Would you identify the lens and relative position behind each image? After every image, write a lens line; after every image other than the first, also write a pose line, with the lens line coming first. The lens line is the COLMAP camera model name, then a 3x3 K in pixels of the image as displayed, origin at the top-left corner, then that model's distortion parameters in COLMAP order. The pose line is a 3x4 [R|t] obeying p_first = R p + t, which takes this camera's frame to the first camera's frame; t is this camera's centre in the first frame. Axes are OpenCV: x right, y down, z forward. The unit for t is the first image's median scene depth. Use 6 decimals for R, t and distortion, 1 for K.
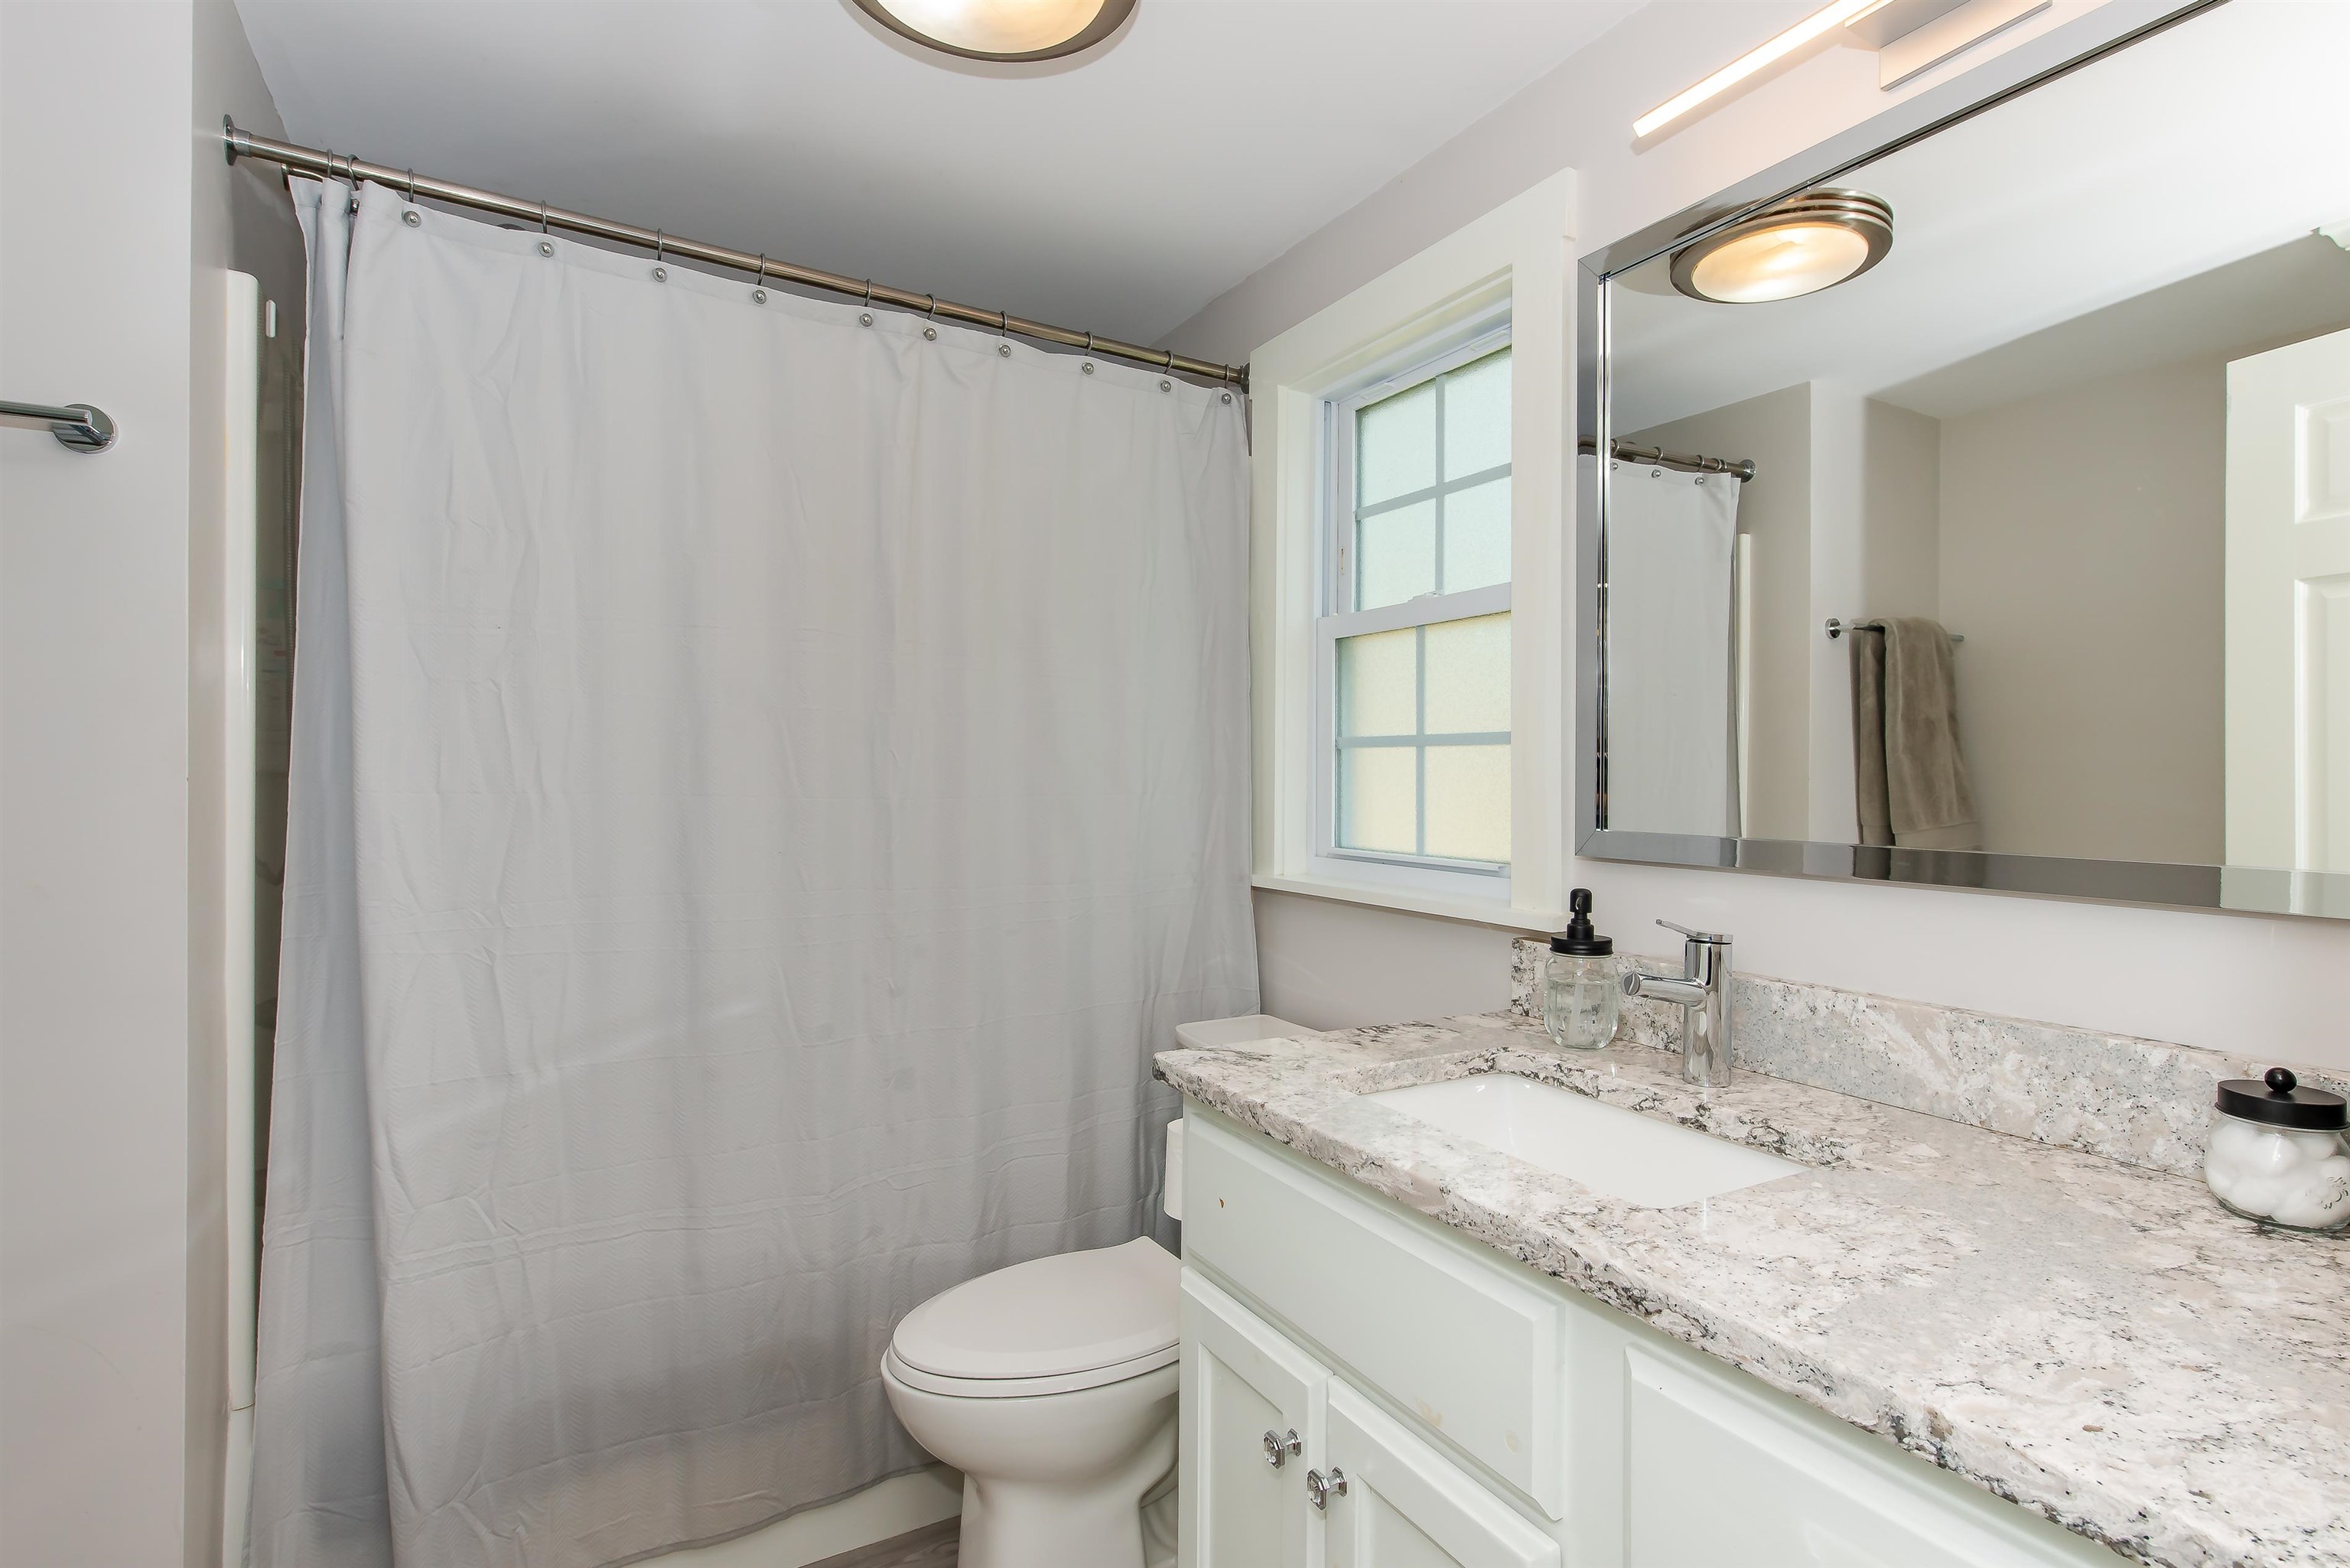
lens RADIAL K [[1086.6, 0, 1148.6], [0, 1086.6, 774.6], [0, 0, 1]] dist [-0.013193, 0.000942]
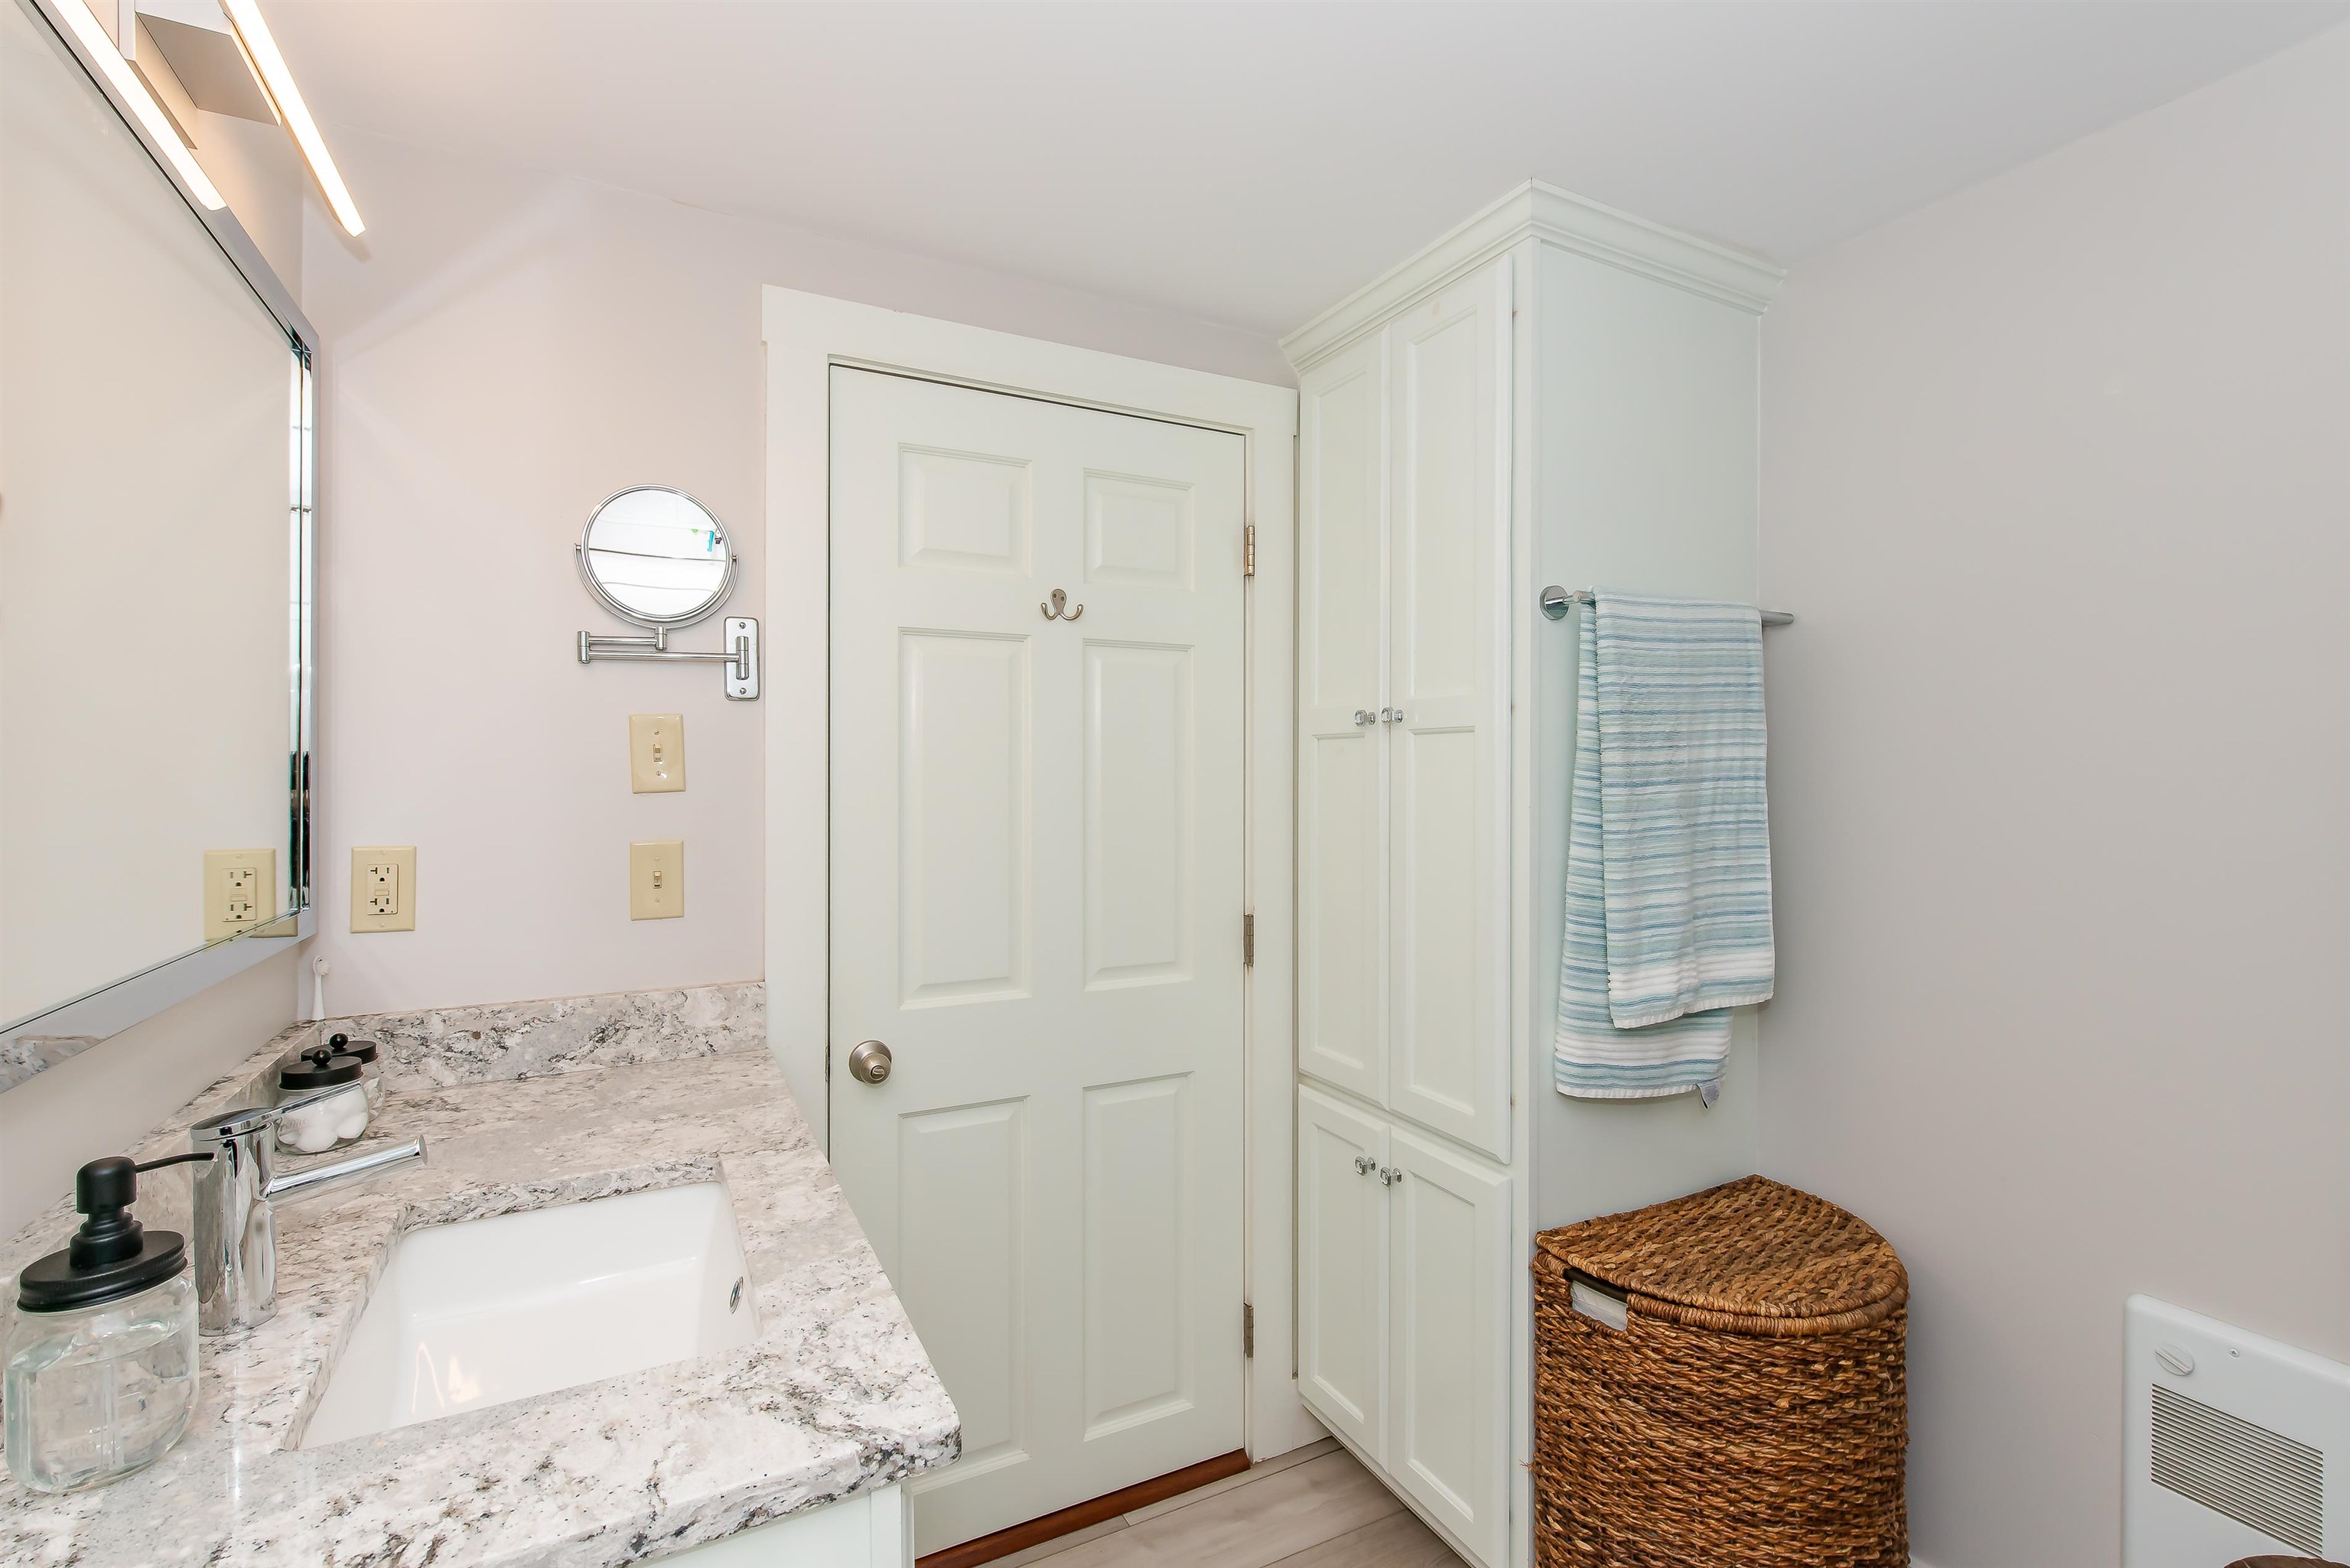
lens RADIAL K [[1148.4, 0, 1175.0], [0, 1148.4, 784.0], [0, 0, 1]] dist [-0.008447, -0.001209]
pose [[-0.999892, -0.005298, 0.013703, -0.142022], [-0.005077, 0.999858, 0.016066, -0.104997], [-0.013787, 0.015994, -0.999777, 1.992039]]
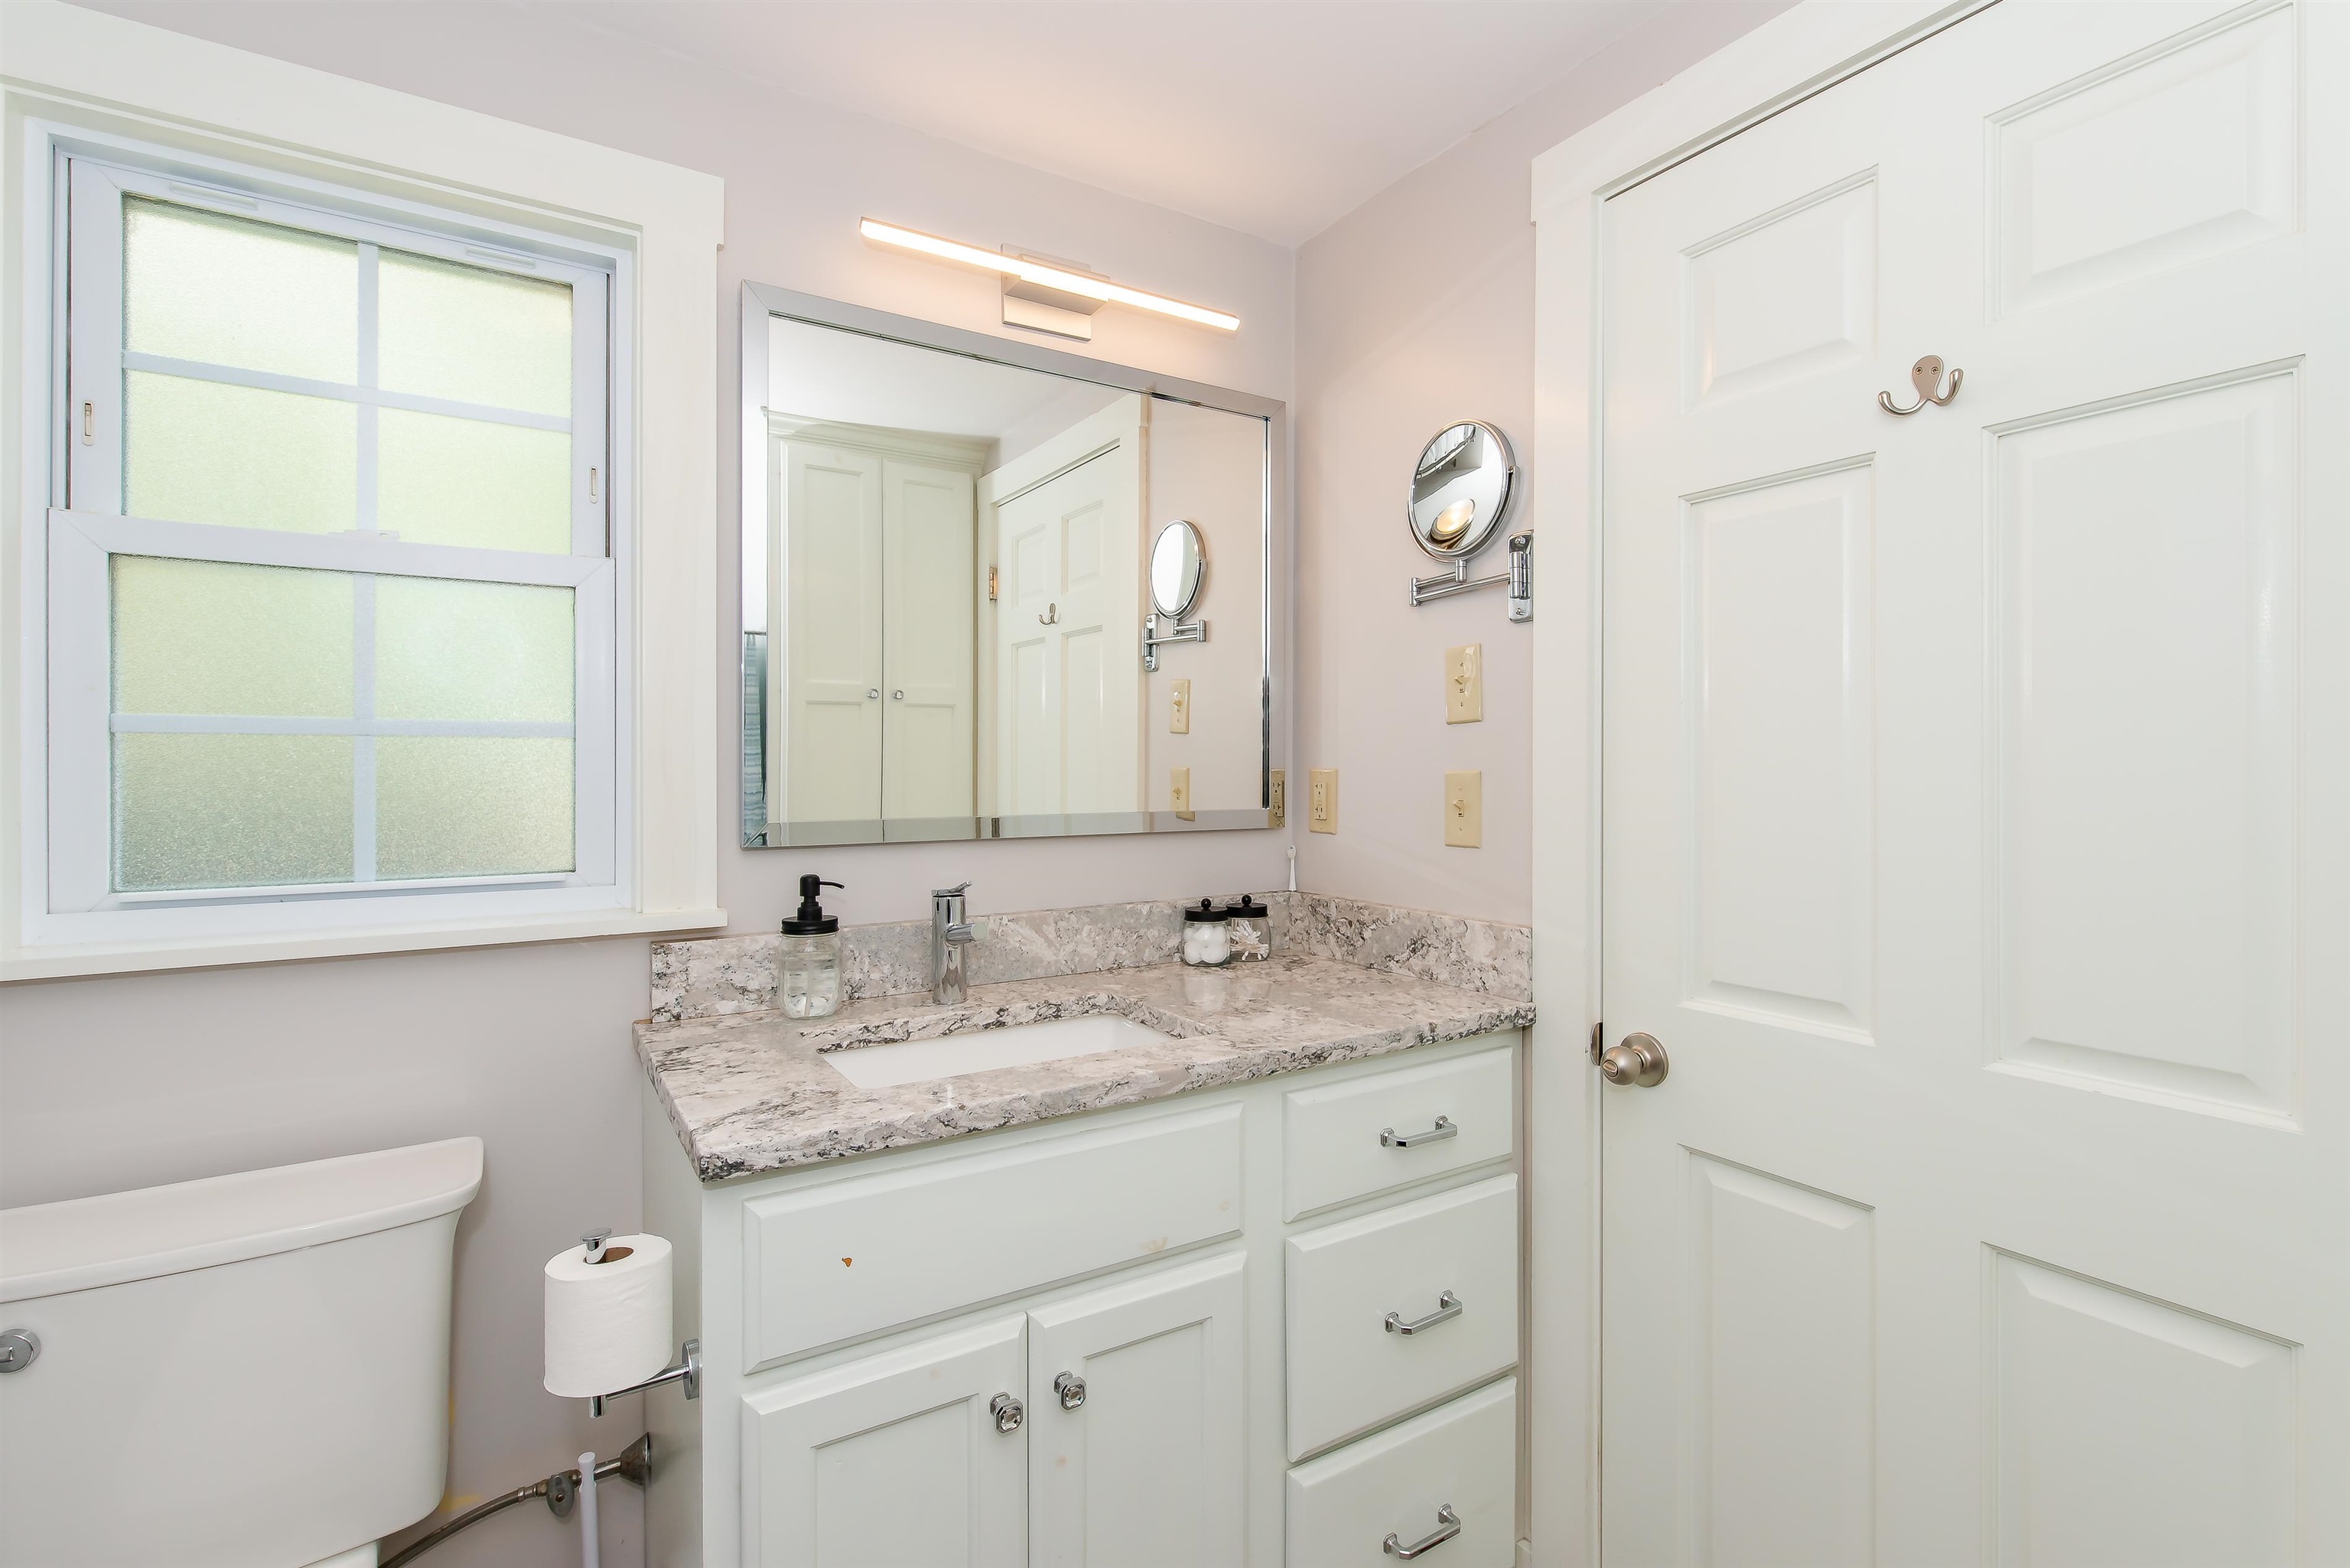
lens RADIAL K [[1086.6, 0, 1148.6], [0, 1086.6, 774.6], [0, 0, 1]] dist [-0.013193, 0.000942]
pose [[-0.013091, -0.015793, 0.999790, -0.931207], [0.003701, 0.999868, 0.015843, -0.016971], [-0.999907, 0.003908, -0.013031, 0.877524]]
